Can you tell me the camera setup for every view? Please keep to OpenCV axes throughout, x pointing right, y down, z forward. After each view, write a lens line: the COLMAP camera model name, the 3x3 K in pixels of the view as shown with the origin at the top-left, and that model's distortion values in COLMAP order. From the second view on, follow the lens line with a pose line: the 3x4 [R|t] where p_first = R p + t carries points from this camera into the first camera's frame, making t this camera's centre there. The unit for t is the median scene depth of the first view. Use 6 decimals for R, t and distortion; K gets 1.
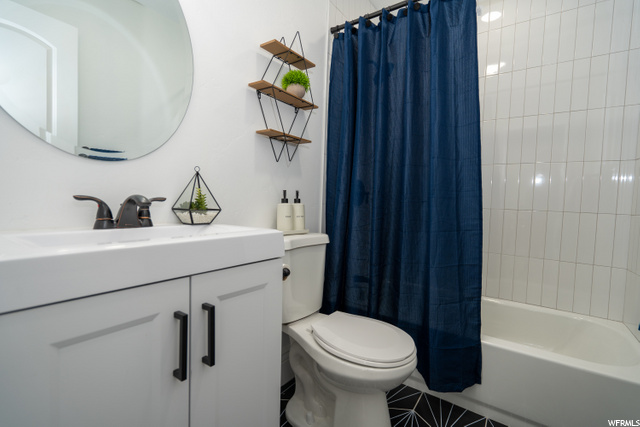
lens RADIAL K [[290.2, 0, 322.4], [0, 290.2, 213.8], [0, 0, 1]] dist [-0.002379, -0.000389]
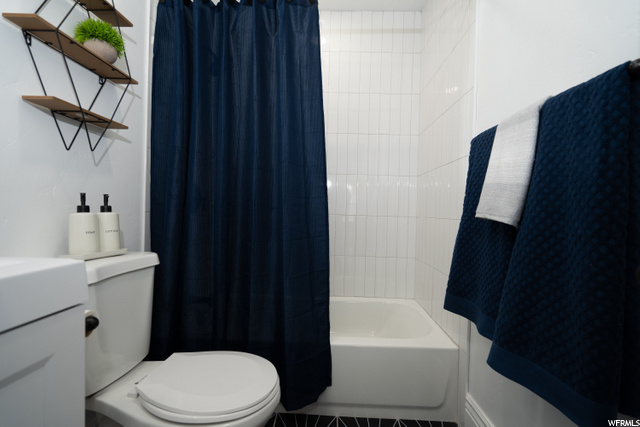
lens RADIAL K [[290.2, 0, 322.4], [0, 290.2, 213.8], [0, 0, 1]] dist [-0.002379, -0.000389]
pose [[0.840973, -0.016848, 0.540815, -0.026020], [0.028090, 0.999527, -0.012543, -0.009248], [-0.540348, 0.025739, 0.841048, 0.132925]]
